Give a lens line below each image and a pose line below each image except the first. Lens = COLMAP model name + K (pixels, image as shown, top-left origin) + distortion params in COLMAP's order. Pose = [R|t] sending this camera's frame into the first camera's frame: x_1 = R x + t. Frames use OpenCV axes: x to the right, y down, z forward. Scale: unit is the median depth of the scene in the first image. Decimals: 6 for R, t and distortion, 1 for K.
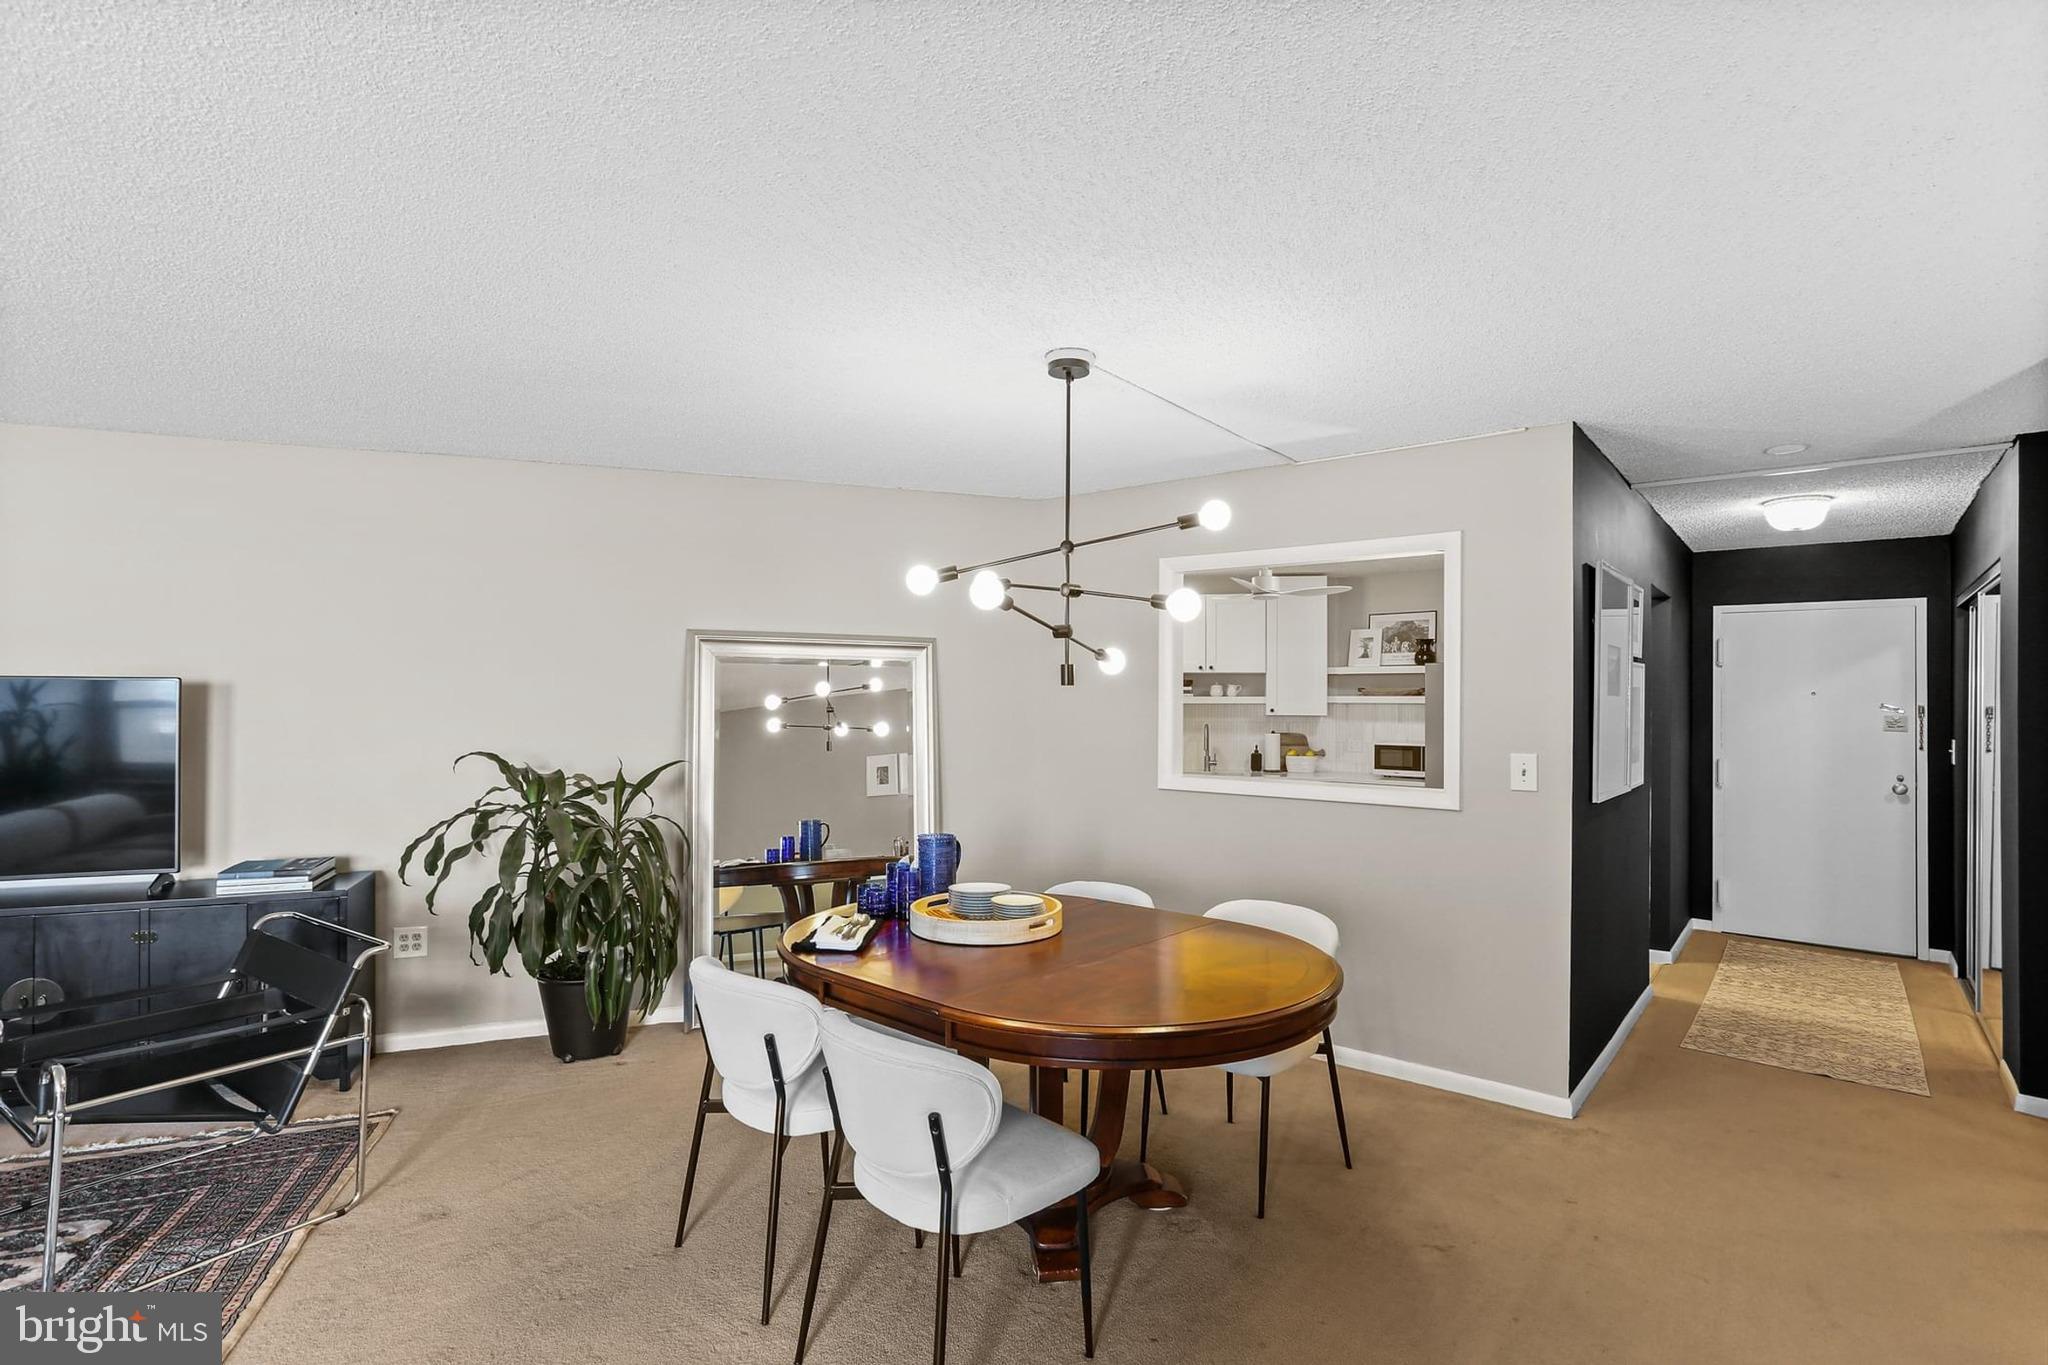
lens RADIAL K [[993.5, 0, 1030.6], [0, 993.5, 699.0], [0, 0, 1]] dist [-0.027321, 0.000222]
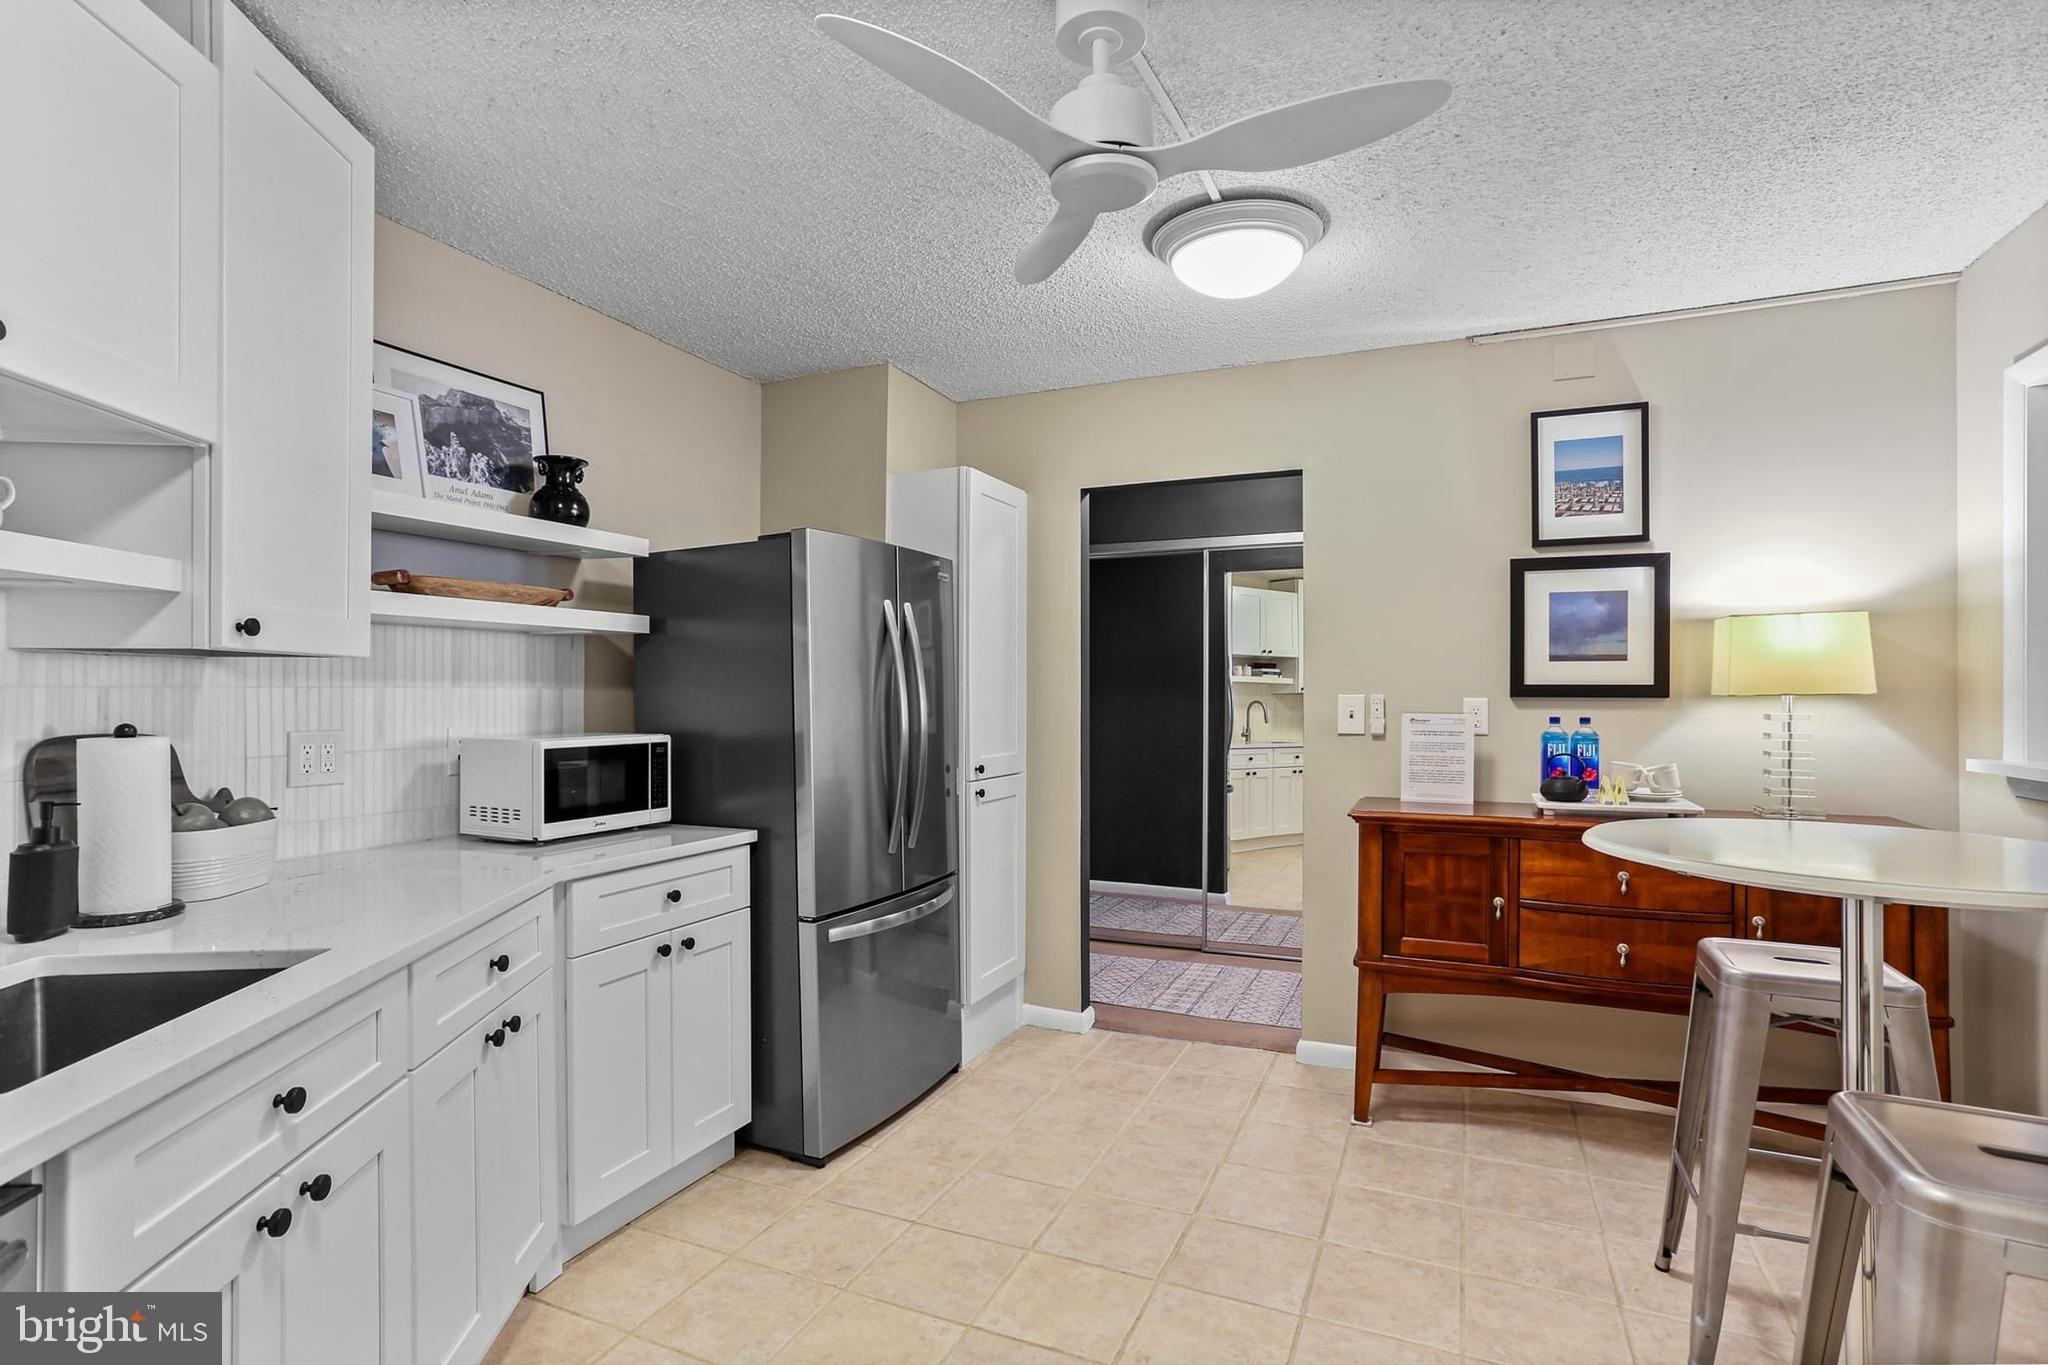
lens RADIAL K [[993.5, 0, 1018.8], [0, 993.5, 682.7], [0, 0, 1]] dist [-0.027321, 0.000222]
pose [[-0.253713, 0.005801, 0.967262, -0.007639], [0.002223, 0.999983, -0.005415, 0.025528], [-0.967277, 0.000776, -0.253722, 0.888466]]
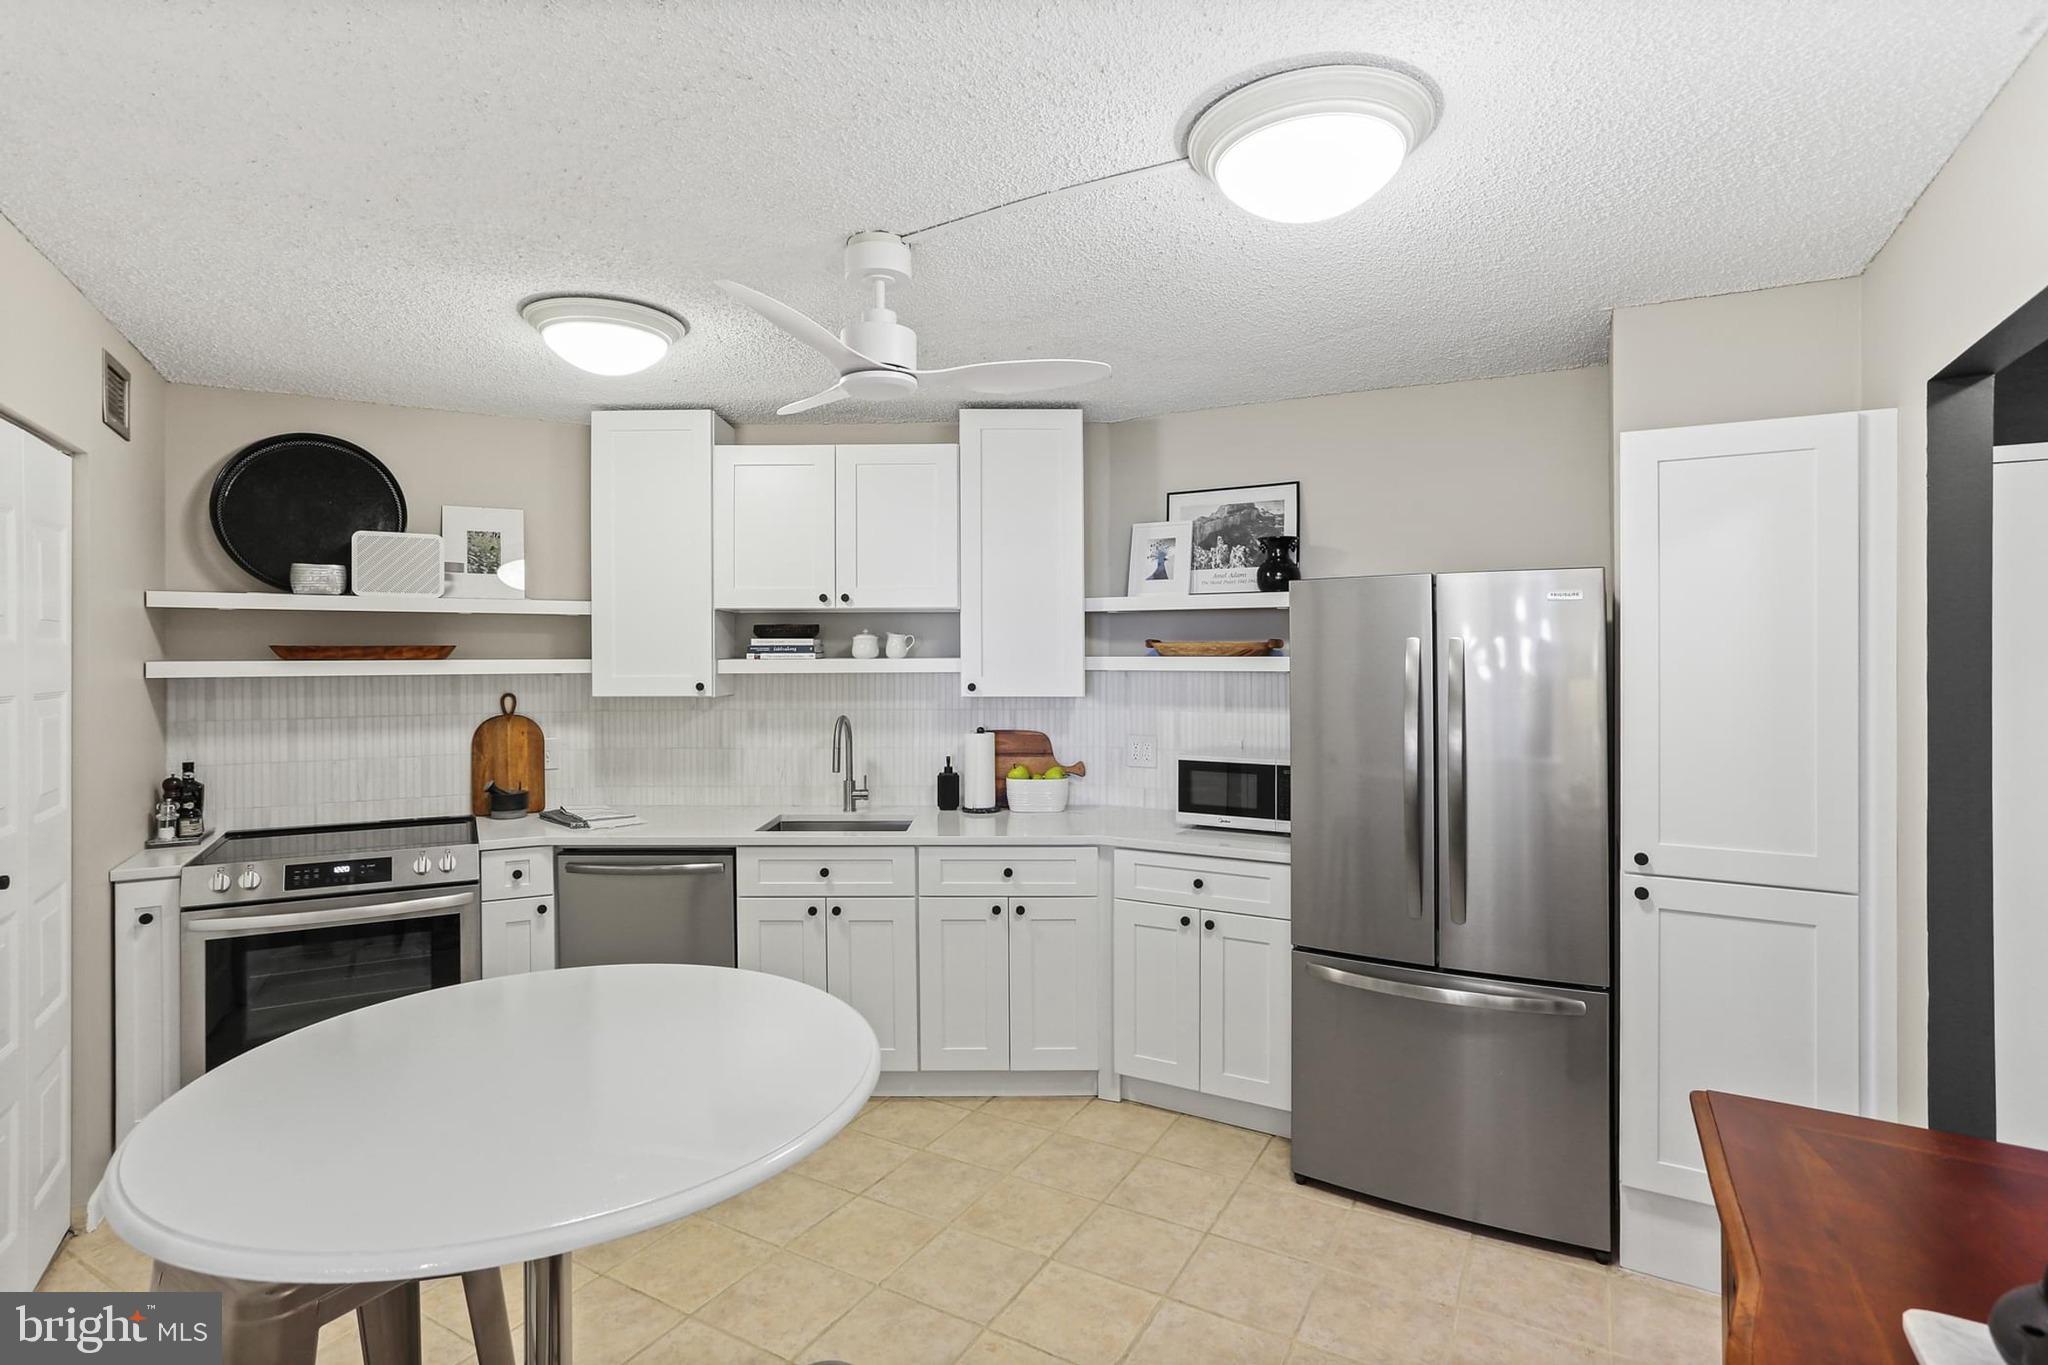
lens RADIAL K [[993.5, 0, 1015.4], [0, 993.5, 662.4], [0, 0, 1]] dist [-0.027321, 0.000222]
pose [[0.986206, -0.006453, 0.165395, 0.183954], [0.005849, 0.999974, 0.004136, -0.002263], [-0.165417, -0.003111, 0.986219, 0.521623]]
